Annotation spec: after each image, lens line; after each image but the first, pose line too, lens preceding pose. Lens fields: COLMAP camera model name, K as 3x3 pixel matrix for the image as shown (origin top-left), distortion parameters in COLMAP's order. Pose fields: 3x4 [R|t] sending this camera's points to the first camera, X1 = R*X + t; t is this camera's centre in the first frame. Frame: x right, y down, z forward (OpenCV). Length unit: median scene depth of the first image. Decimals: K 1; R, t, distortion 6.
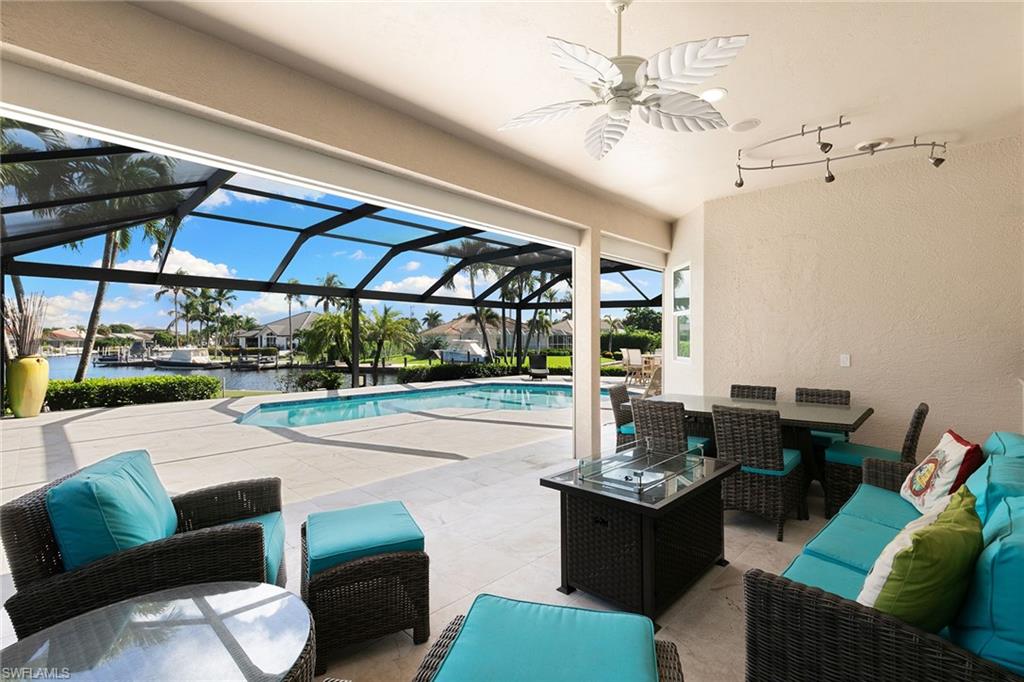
lens RADIAL K [[461.4, 0, 515.8], [0, 461.4, 344.3], [0, 0, 1]] dist [0.000249, 0.000021]
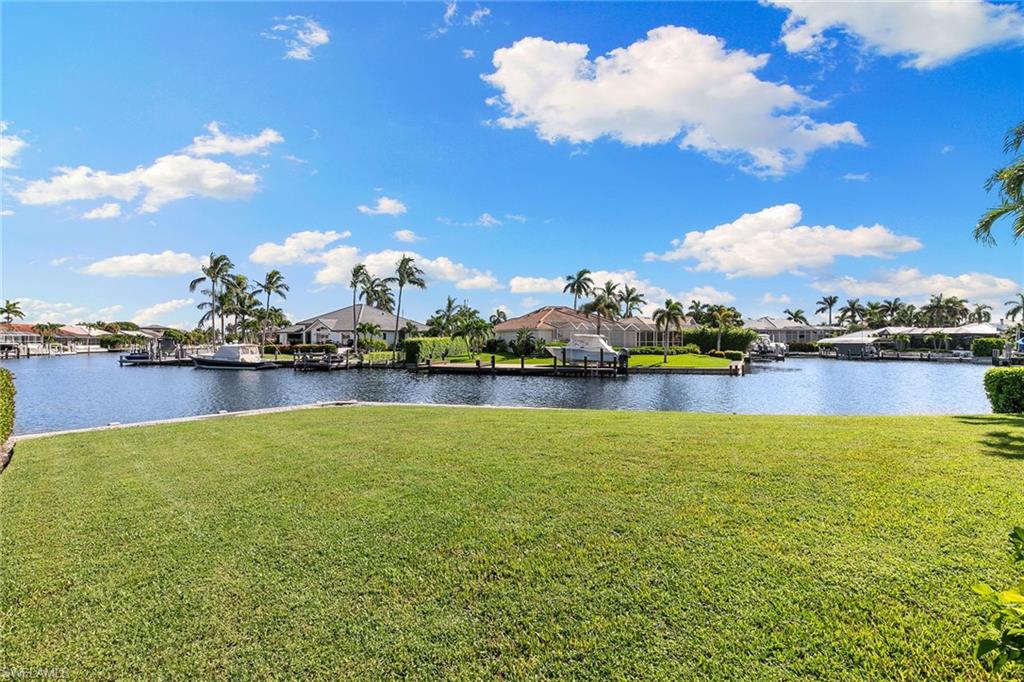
lens RADIAL K [[461.4, 0, 496.9], [0, 461.4, 340.4], [0, 0, 1]] dist [0.000249, 0.000021]
pose [[0.999918, 0.003315, -0.012358, -0.220719], [-0.003452, 0.999933, -0.011018, 0.008778], [0.012321, 0.011060, 0.999863, 0.159210]]
